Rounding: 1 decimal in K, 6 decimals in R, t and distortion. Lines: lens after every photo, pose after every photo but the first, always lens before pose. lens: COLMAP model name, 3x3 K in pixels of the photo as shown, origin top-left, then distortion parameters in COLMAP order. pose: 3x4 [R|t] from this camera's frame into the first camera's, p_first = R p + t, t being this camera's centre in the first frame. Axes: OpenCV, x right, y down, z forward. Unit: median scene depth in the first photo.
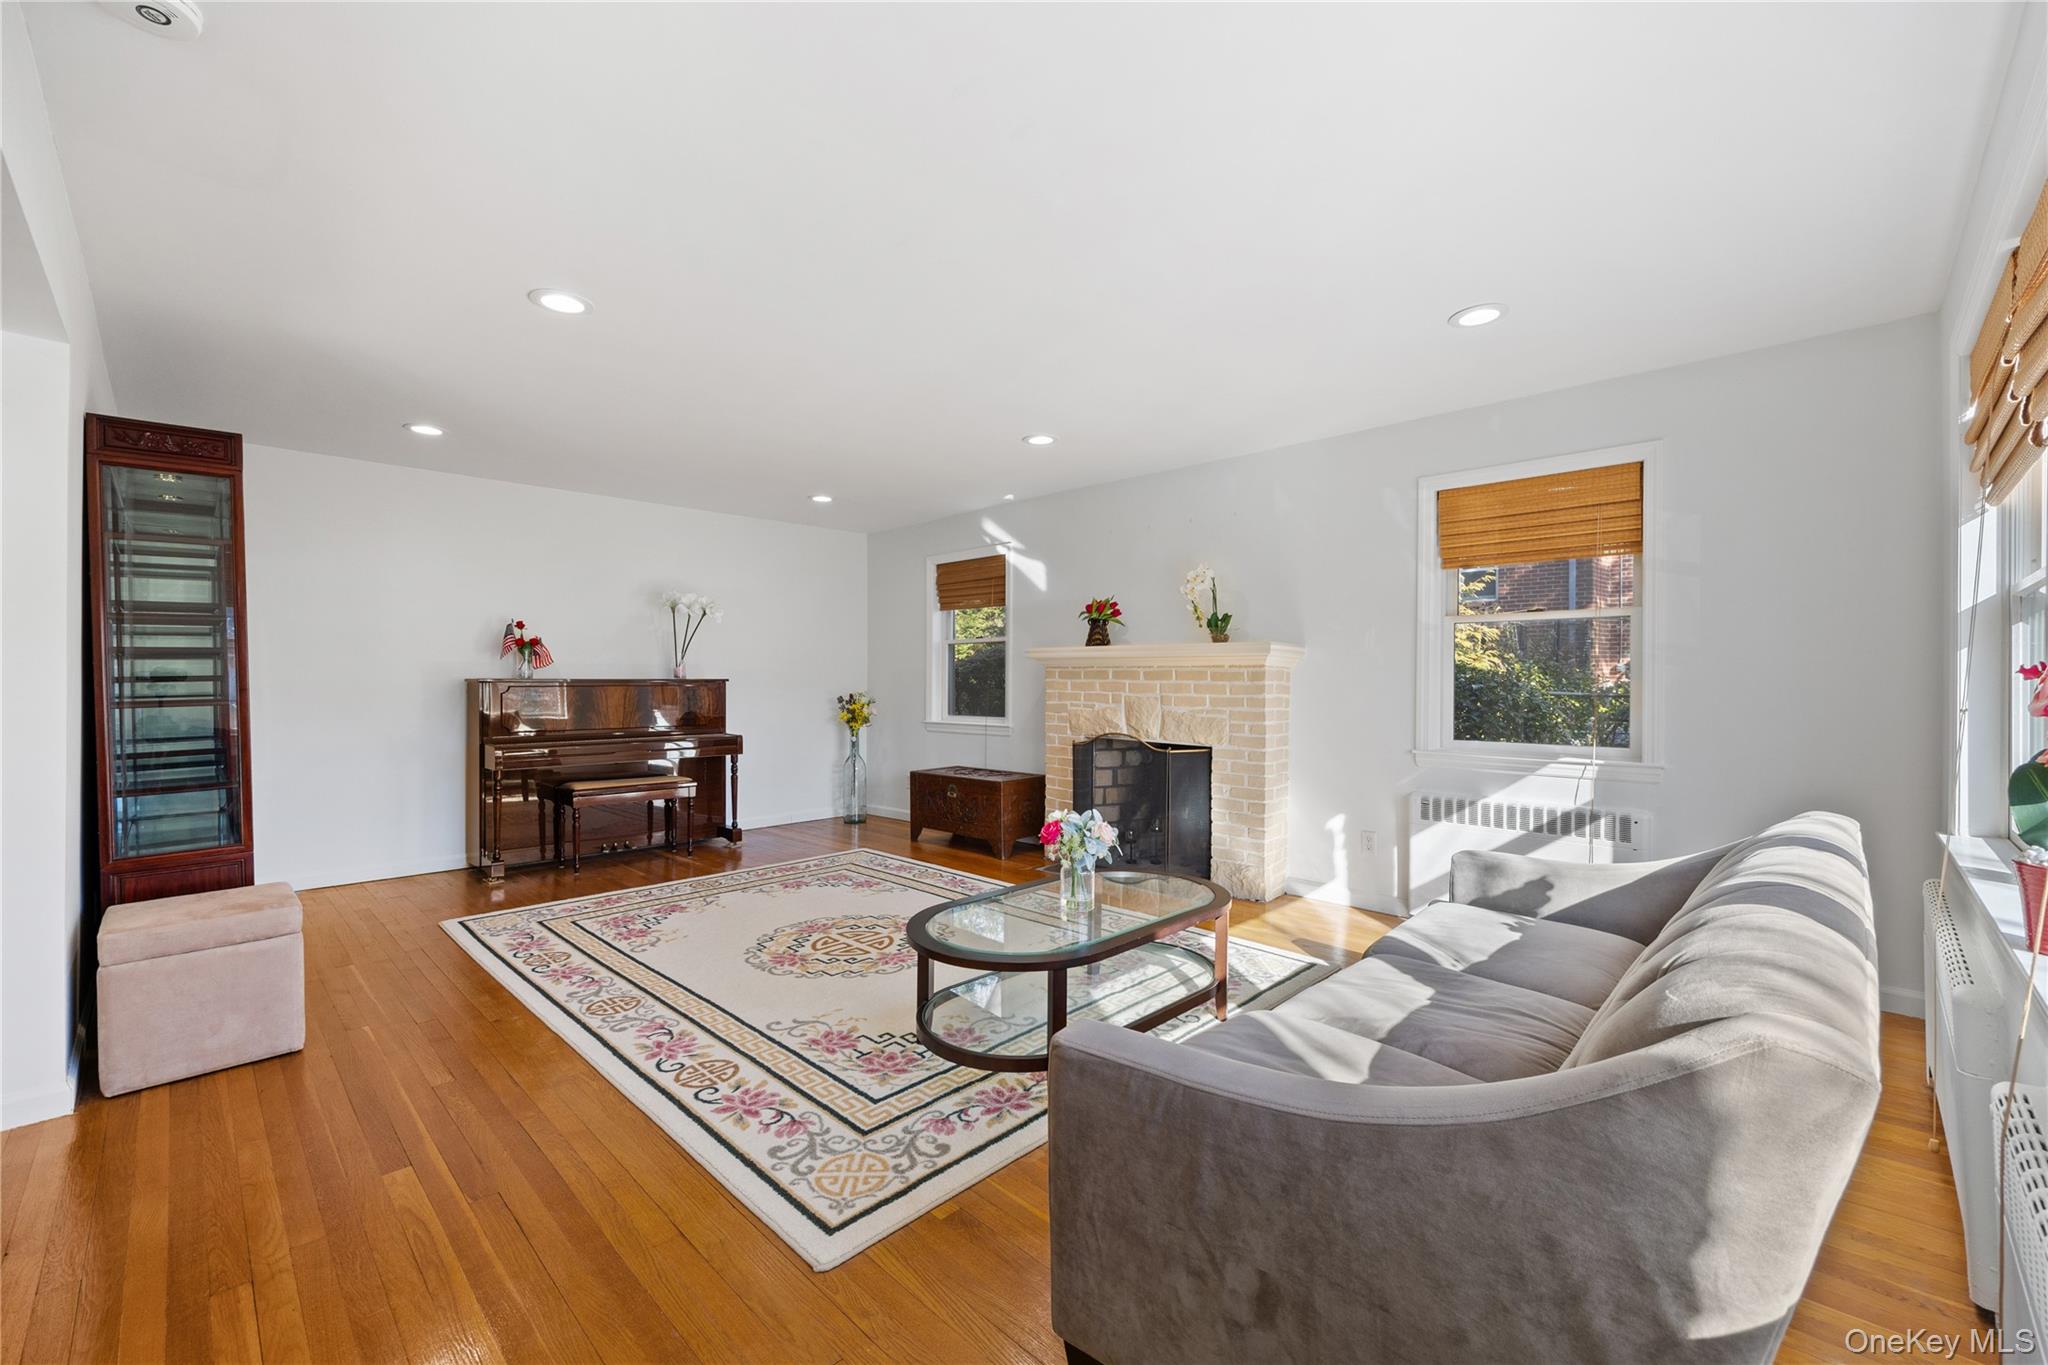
lens RADIAL K [[834.0, 0, 1021.2], [0, 834.0, 676.0], [0, 0, 1]] dist [-0.001305, -0.000016]
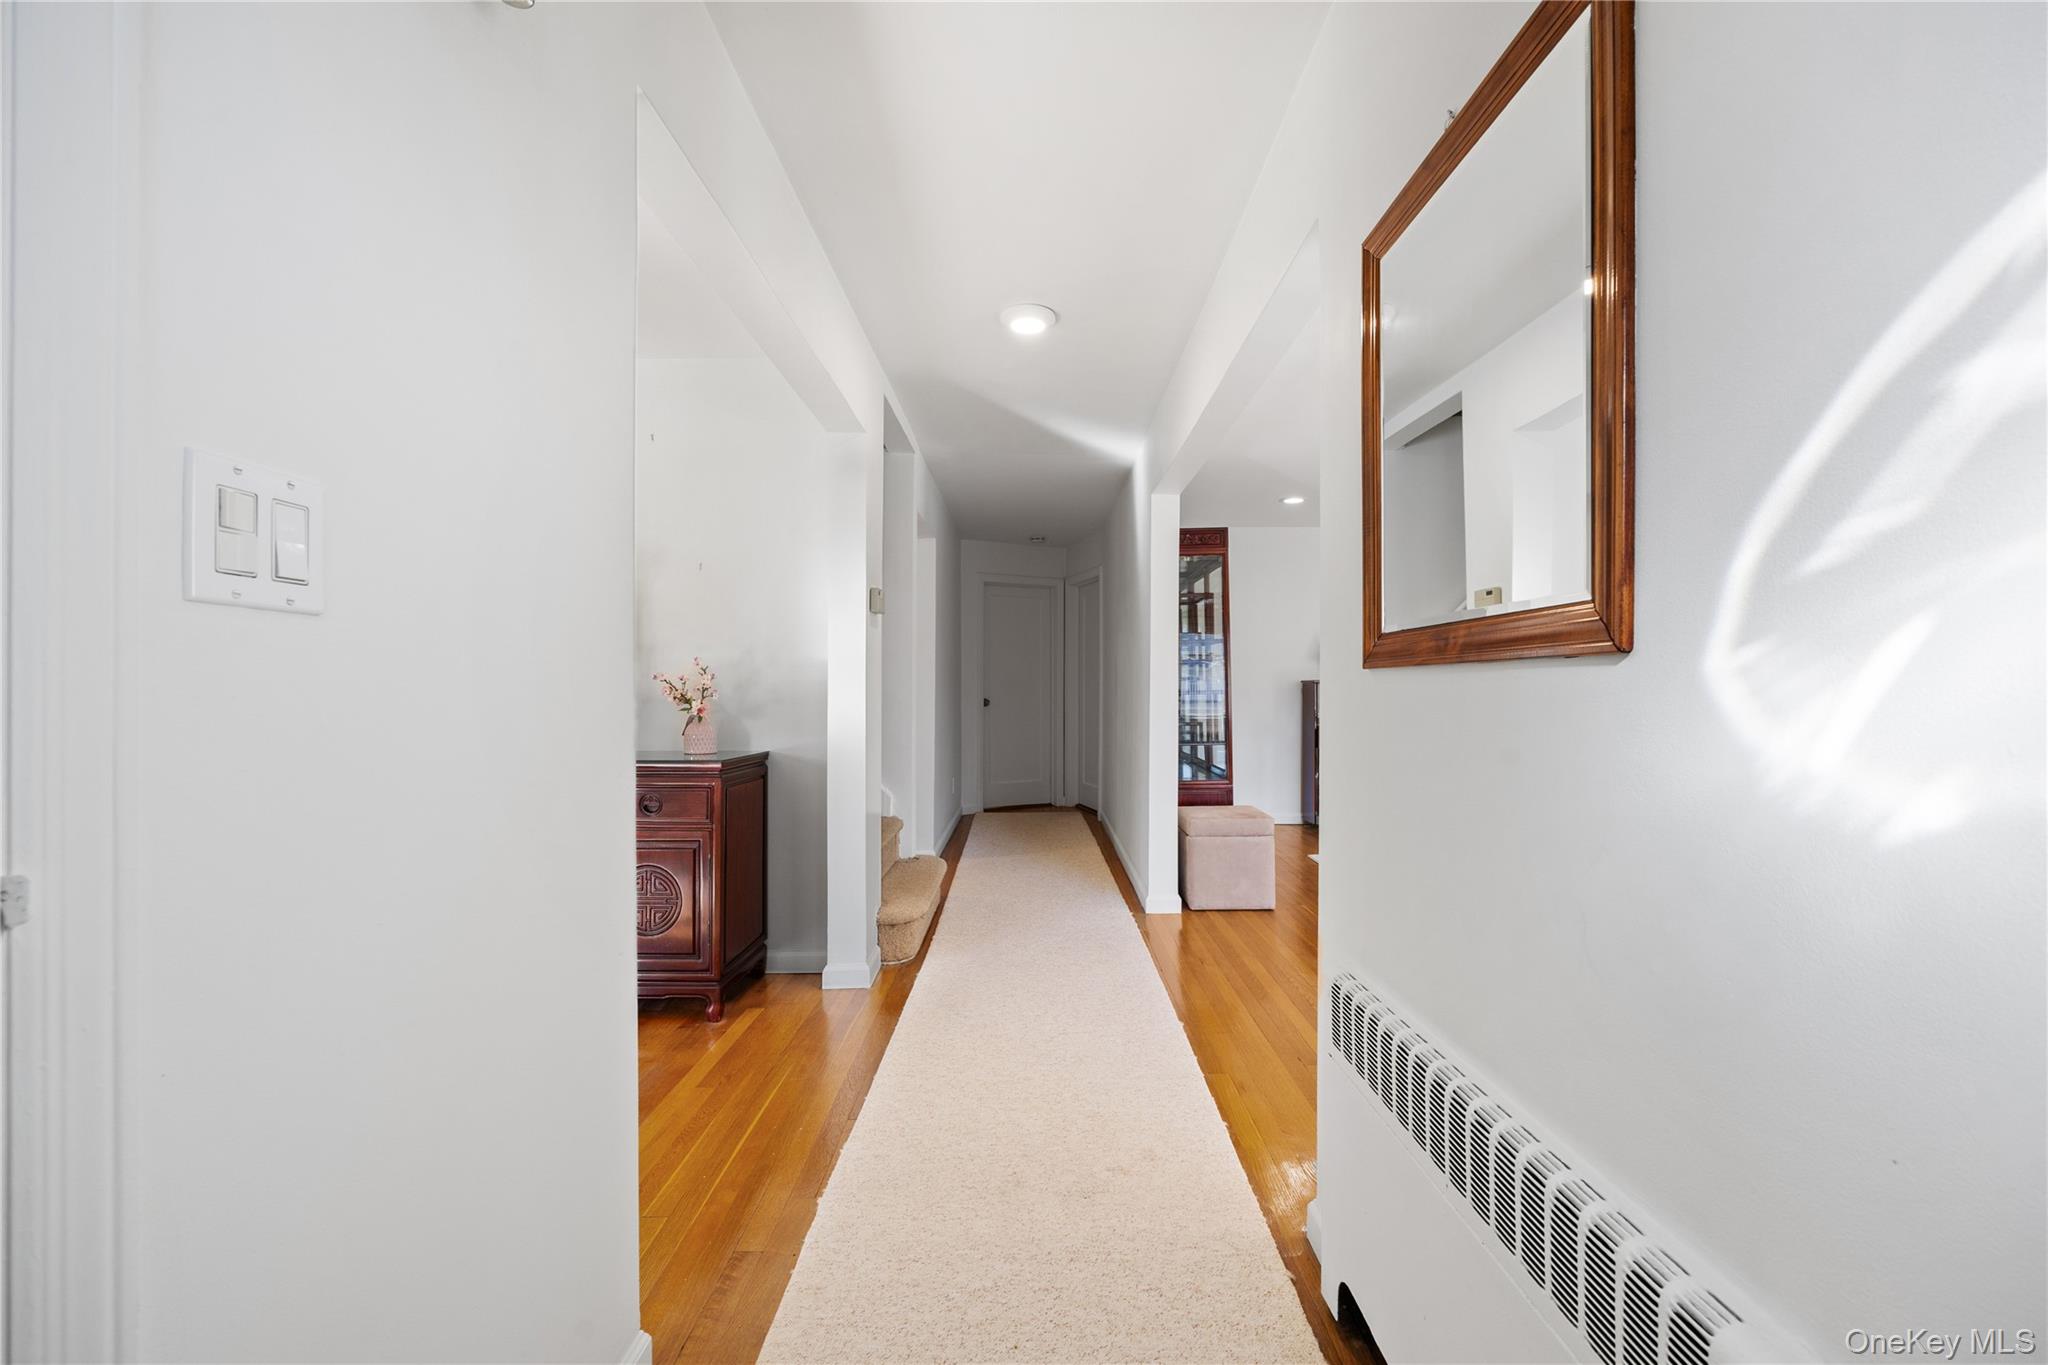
lens RADIAL K [[834.0, 0, 1027.9], [0, 834.0, 682.5], [0, 0, 1]] dist [-0.001305, -0.000016]
pose [[0.703670, 0.005798, -0.710504, -0.055584], [-0.005871, 0.999980, 0.002346, 0.010833], [0.710503, 0.002520, 0.703690, -0.426534]]
